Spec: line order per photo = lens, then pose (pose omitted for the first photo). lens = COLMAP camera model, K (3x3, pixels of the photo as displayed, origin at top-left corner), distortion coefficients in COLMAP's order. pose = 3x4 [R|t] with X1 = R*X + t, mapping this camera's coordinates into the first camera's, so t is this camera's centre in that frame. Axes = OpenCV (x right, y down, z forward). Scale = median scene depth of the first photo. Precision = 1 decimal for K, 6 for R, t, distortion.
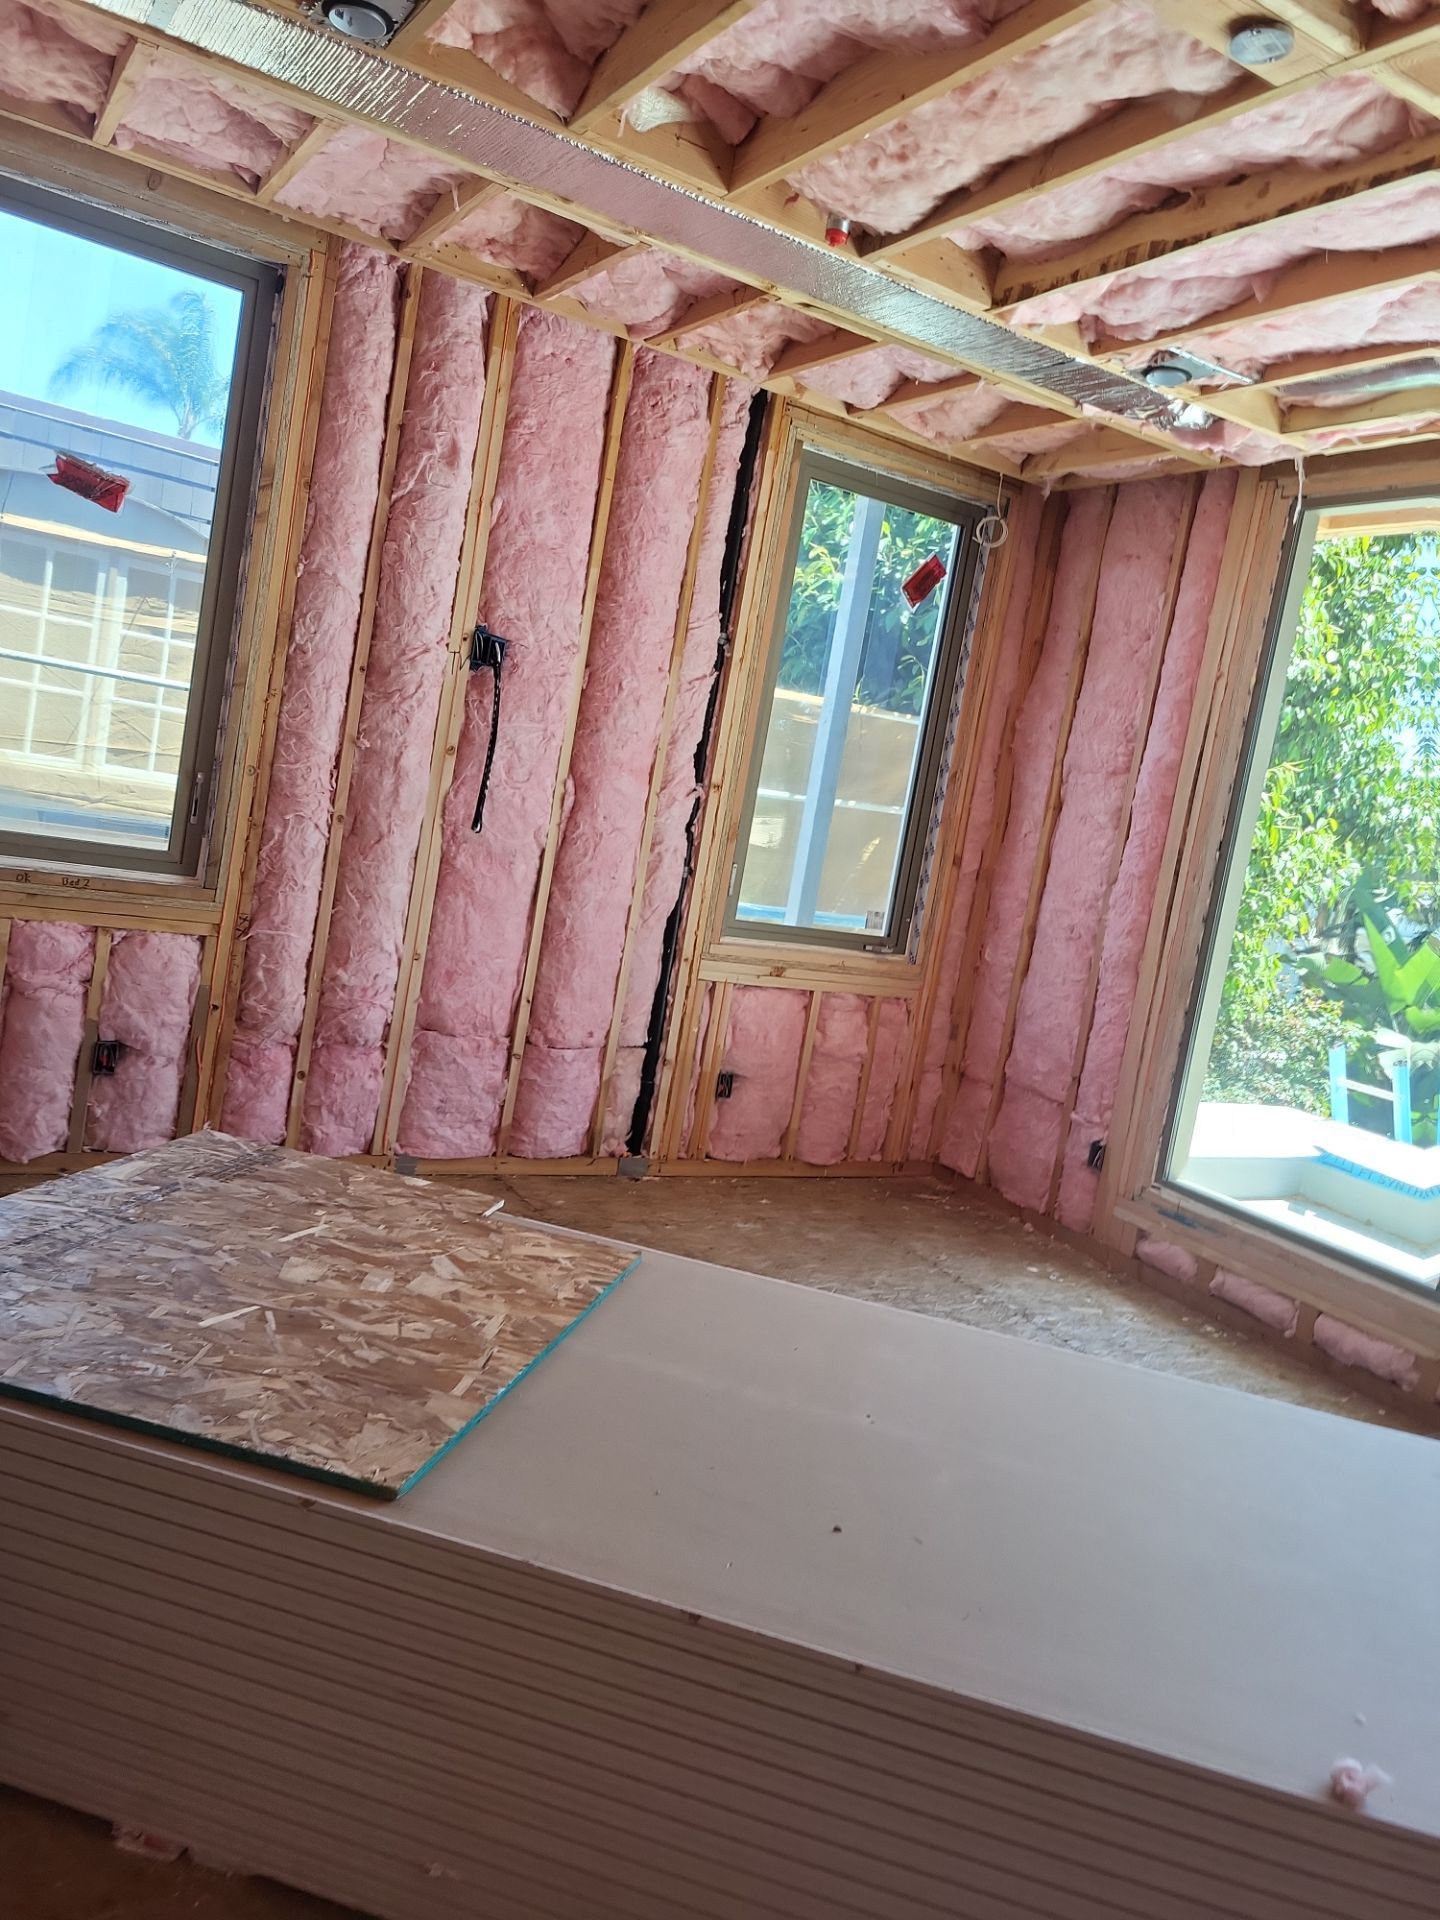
lens RADIAL K [[1454.7, 0, 723.5], [0, 1454.7, 968.4], [0, 0, 1]] dist [0.047579, -0.051275]
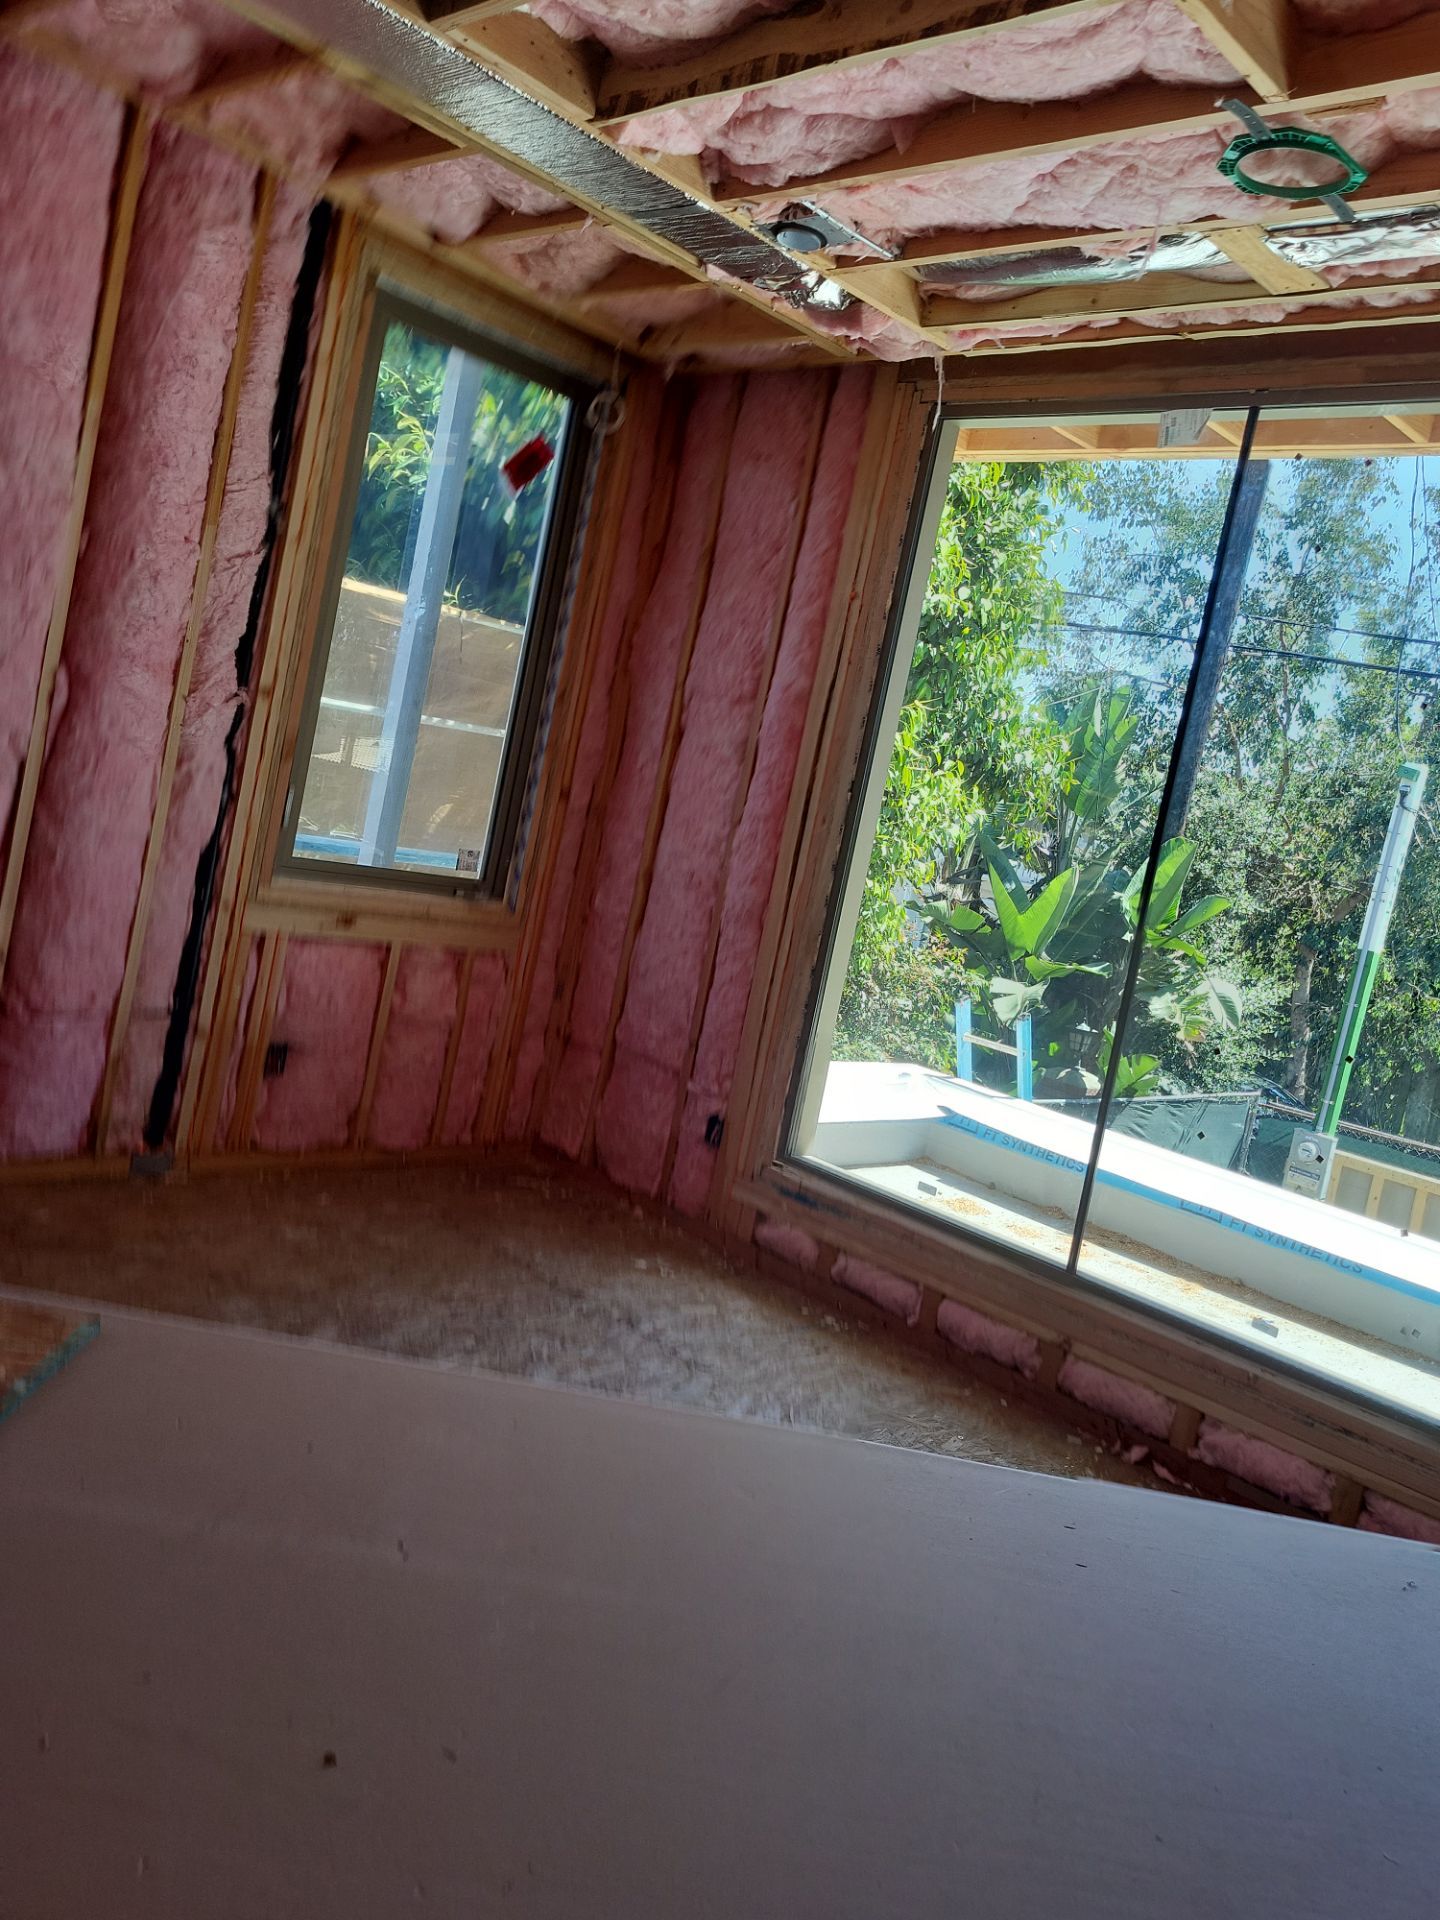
lens RADIAL K [[1454.7, 0, 723.5], [0, 1454.7, 968.4], [0, 0, 1]] dist [0.047579, -0.051275]
pose [[0.971337, 0.001322, 0.237702, 0.048844], [-0.012466, 0.998892, 0.045382, -0.010981], [-0.237379, -0.047044, 0.970277, 0.138378]]
